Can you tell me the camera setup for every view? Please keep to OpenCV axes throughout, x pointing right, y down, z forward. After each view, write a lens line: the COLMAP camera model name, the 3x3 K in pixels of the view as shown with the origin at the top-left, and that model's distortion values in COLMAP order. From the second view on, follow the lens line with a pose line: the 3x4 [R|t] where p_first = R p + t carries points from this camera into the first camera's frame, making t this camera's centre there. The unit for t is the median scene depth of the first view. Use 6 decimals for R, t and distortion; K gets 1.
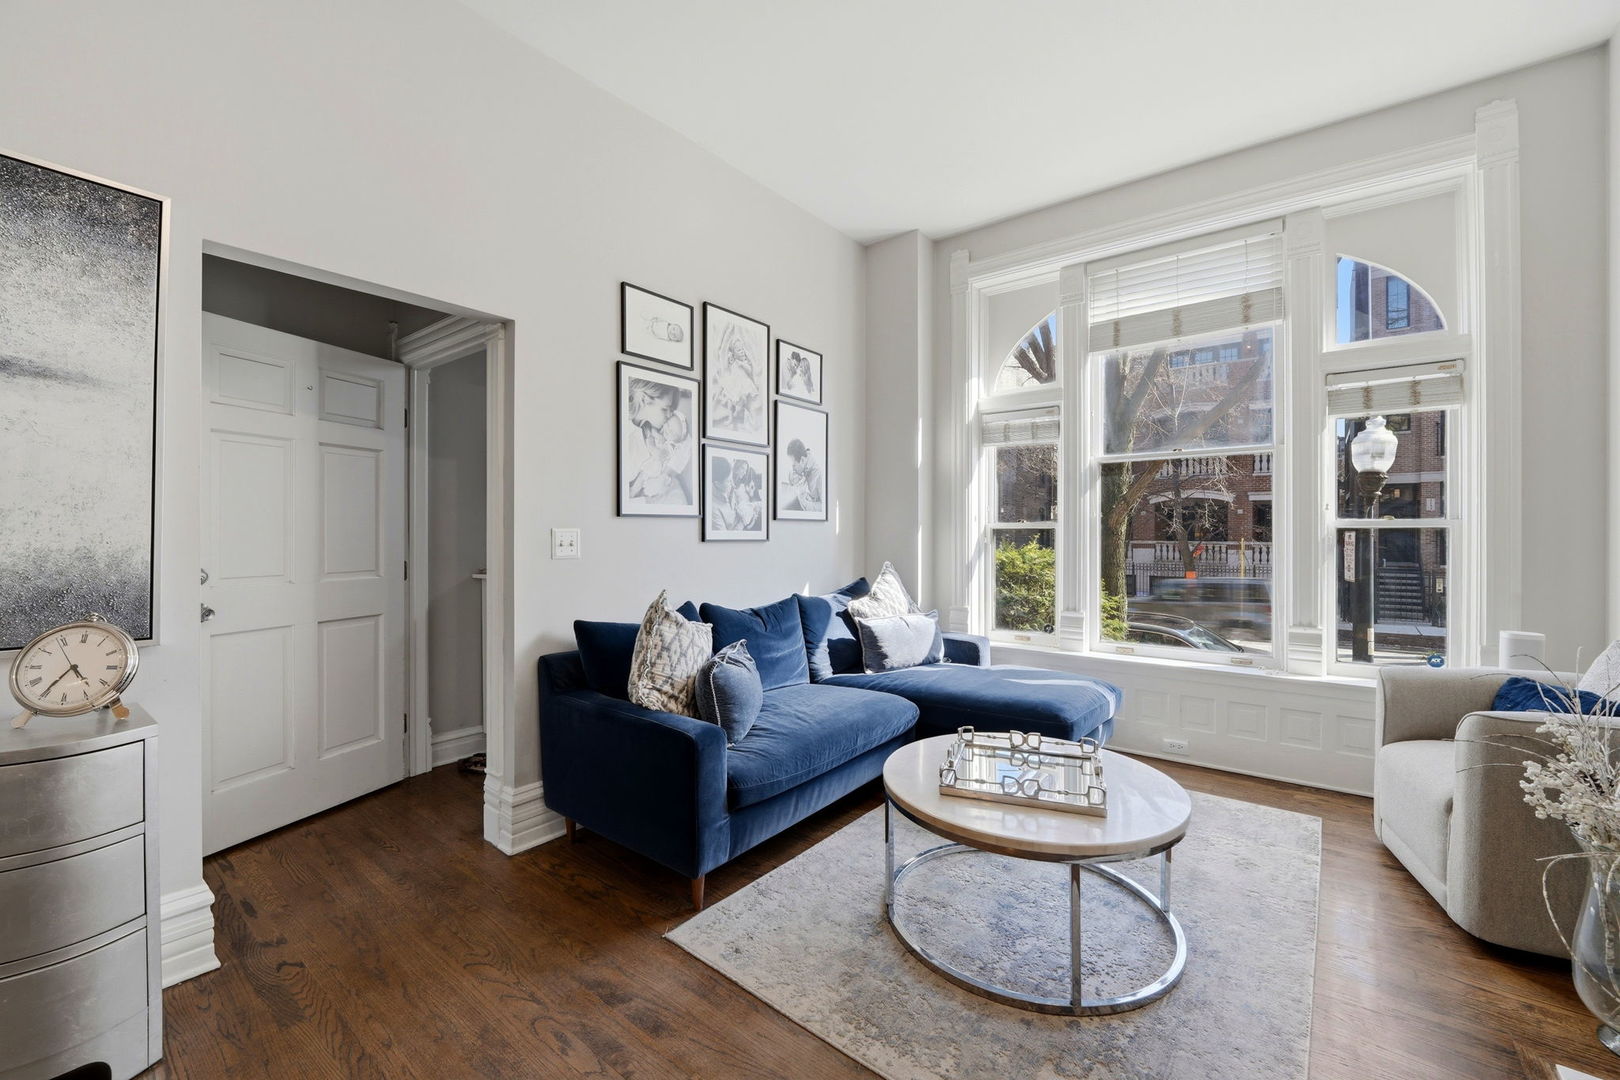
lens RADIAL K [[660.4, 0, 810.0], [0, 660.4, 540.0], [0, 0, 1]] dist [-0.011118, -0.000020]
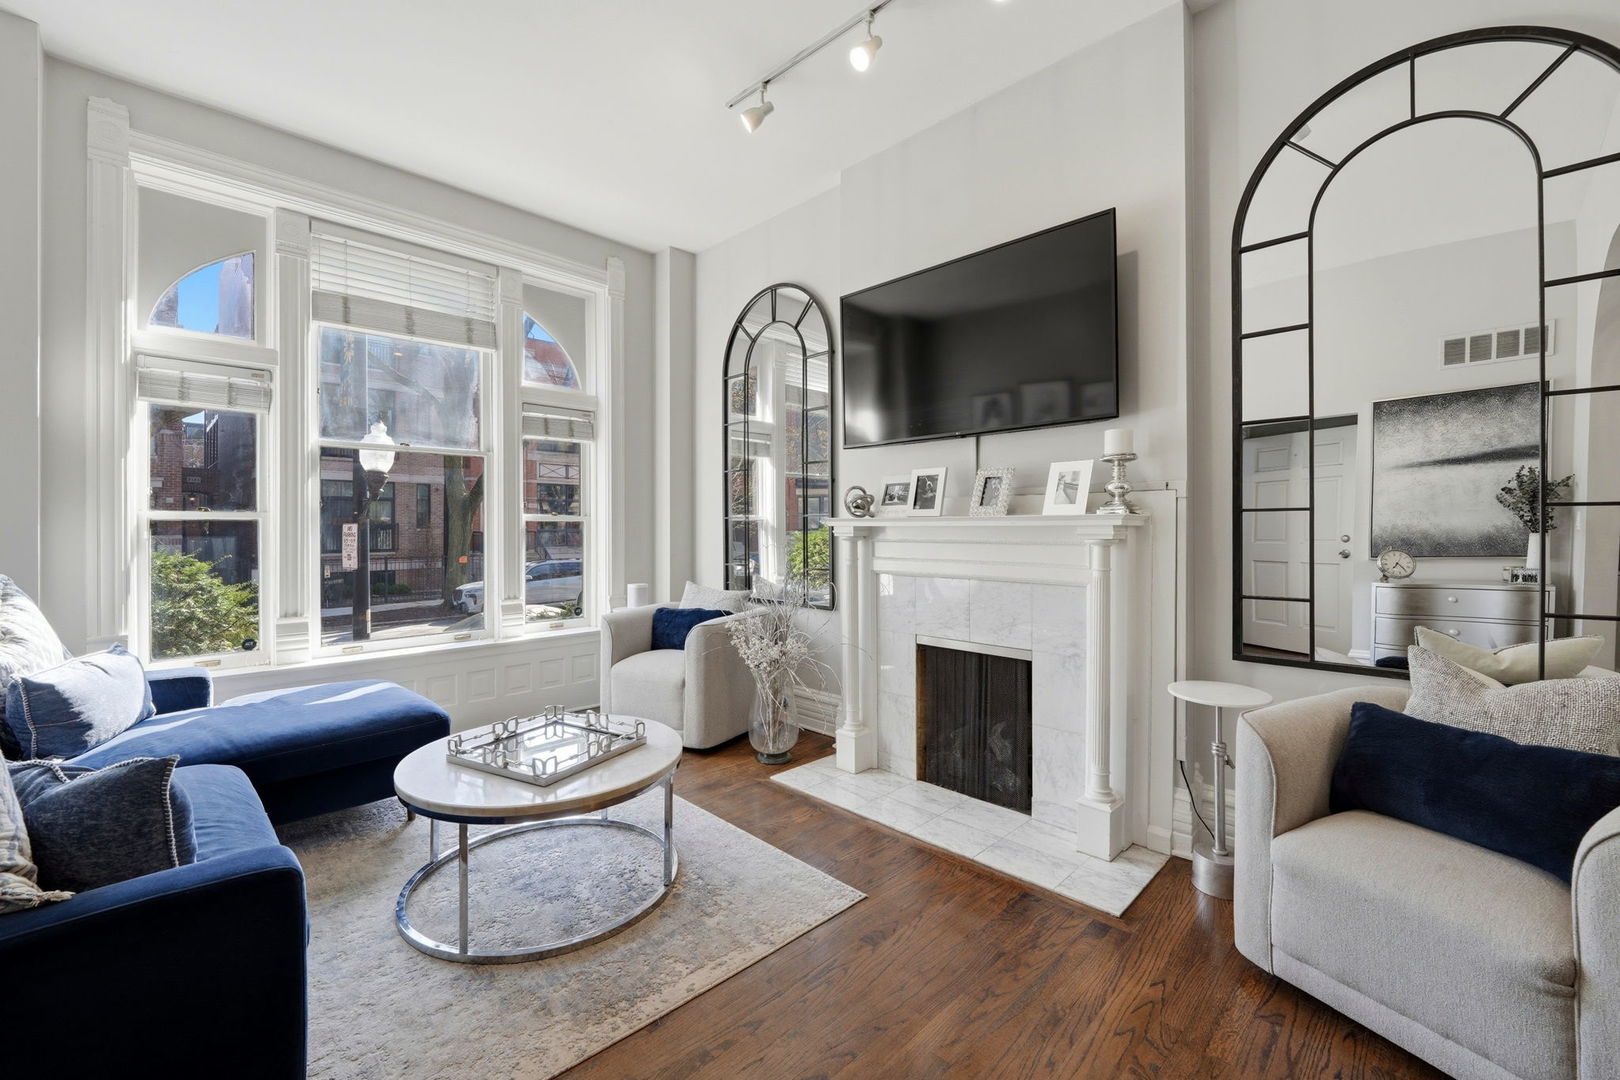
lens RADIAL K [[664.0, 0, 805.7], [0, 664.0, 530.6], [0, 0, 1]] dist [-0.000445, -0.000146]
pose [[0.120389, -0.007554, 0.992698, -0.427401], [0.009450, 0.999934, 0.006463, -0.002926], [-0.992682, 0.008603, 0.120452, 0.273883]]
